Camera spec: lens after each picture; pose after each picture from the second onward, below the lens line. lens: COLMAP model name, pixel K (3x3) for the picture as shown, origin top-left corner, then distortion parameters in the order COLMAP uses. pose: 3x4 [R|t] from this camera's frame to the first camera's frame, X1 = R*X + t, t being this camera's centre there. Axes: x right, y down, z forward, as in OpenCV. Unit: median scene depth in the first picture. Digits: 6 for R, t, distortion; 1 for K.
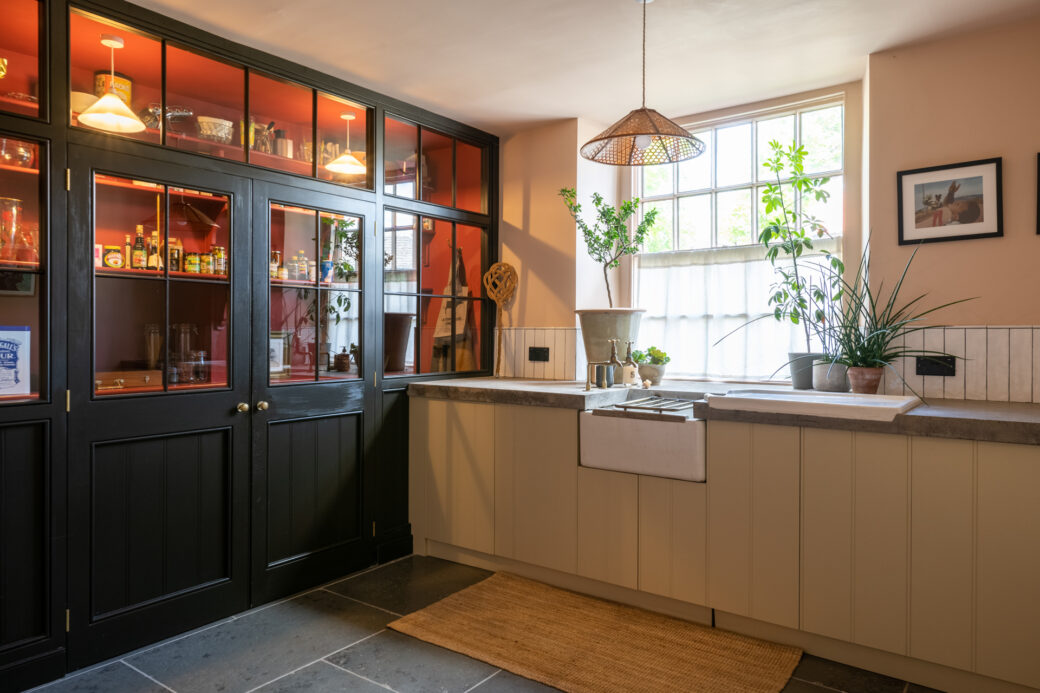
lens RADIAL K [[686.9, 0, 521.3], [0, 686.9, 341.0], [0, 0, 1]] dist [0.006357, -0.000118]
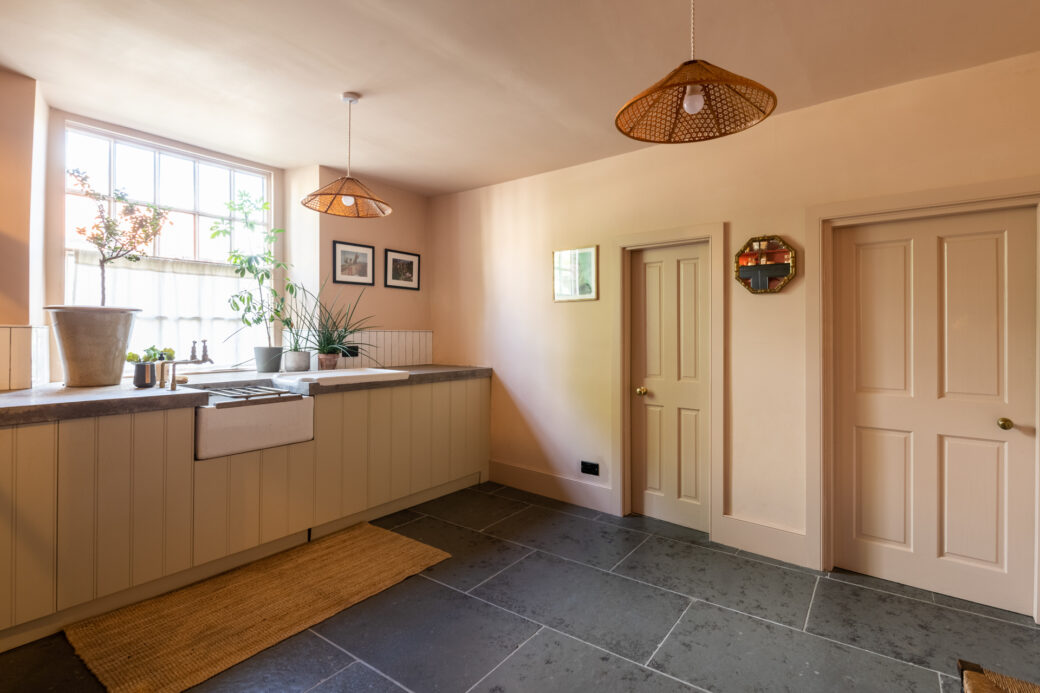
lens RADIAL K [[502.7, 0, 522.2], [0, 502.7, 334.3], [0, 0, 1]] dist [-0.020534, -0.000405]
pose [[-0.015749, 0.000493, 0.999876, -0.699952], [0.006265, 0.999980, -0.000394, -0.006328], [-0.999856, 0.006258, -0.015751, 0.535901]]
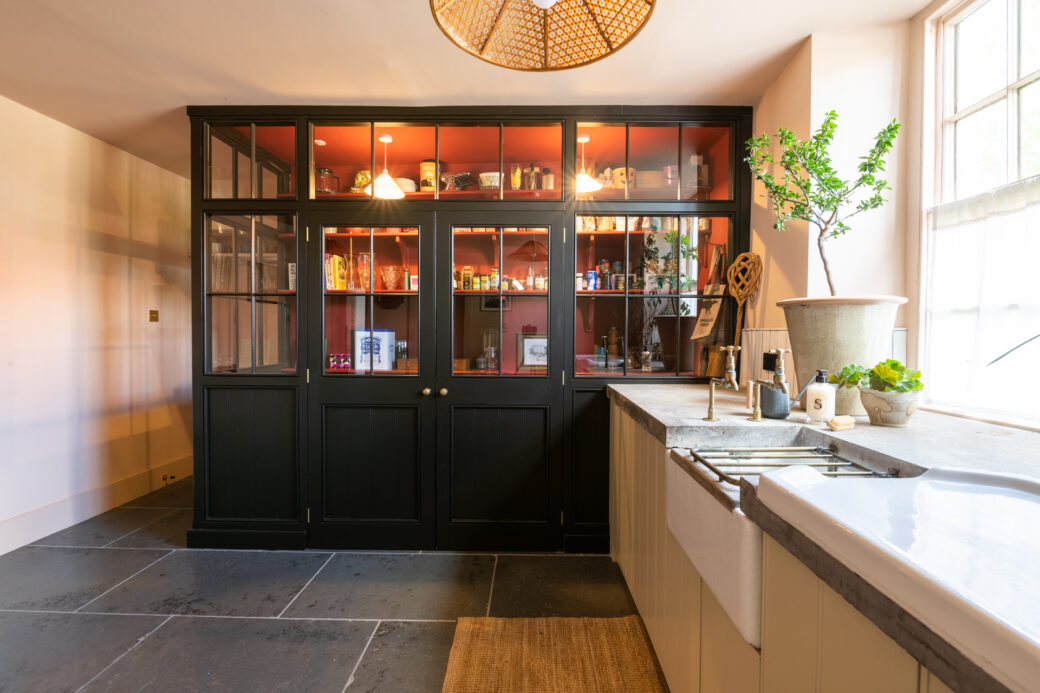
lens RADIAL K [[464.6, 0, 521.9], [0, 464.6, 341.7], [0, 0, 1]] dist [-0.009781, -0.000355]
pose [[0.592605, 0.018359, -0.805284, 0.385718], [-0.015193, 0.999817, 0.011614, -0.008477], [0.805350, 0.005352, 0.592776, 0.622953]]
